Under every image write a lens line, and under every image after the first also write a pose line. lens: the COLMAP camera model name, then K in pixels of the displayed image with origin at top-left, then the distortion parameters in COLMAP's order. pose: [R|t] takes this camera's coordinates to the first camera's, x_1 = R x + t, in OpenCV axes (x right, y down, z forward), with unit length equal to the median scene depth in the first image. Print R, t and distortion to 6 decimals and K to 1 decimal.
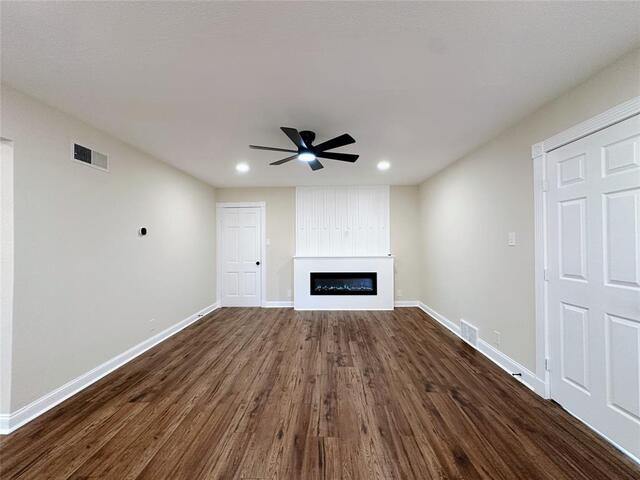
lens RADIAL K [[253.5, 0, 320.8], [0, 253.5, 240.4], [0, 0, 1]] dist [-0.000780, 0.000399]
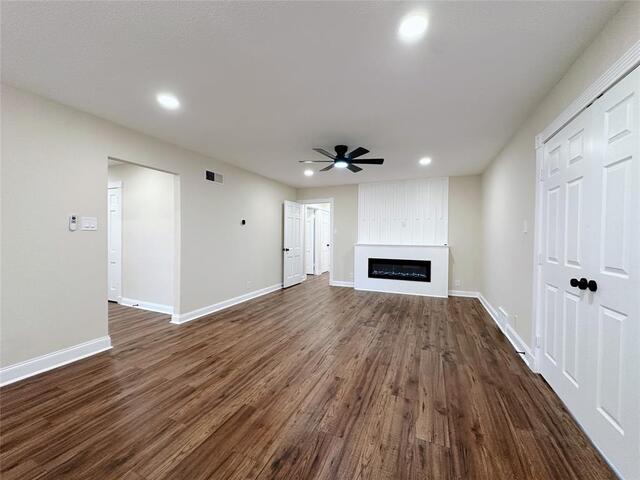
lens RADIAL K [[253.5, 0, 320.8], [0, 253.5, 240.4], [0, 0, 1]] dist [-0.000780, 0.000399]
pose [[0.928232, 0.020037, -0.371463, 0.341146], [-0.010147, 0.999541, 0.028561, 0.029287], [0.371864, -0.022742, 0.928009, -0.270607]]
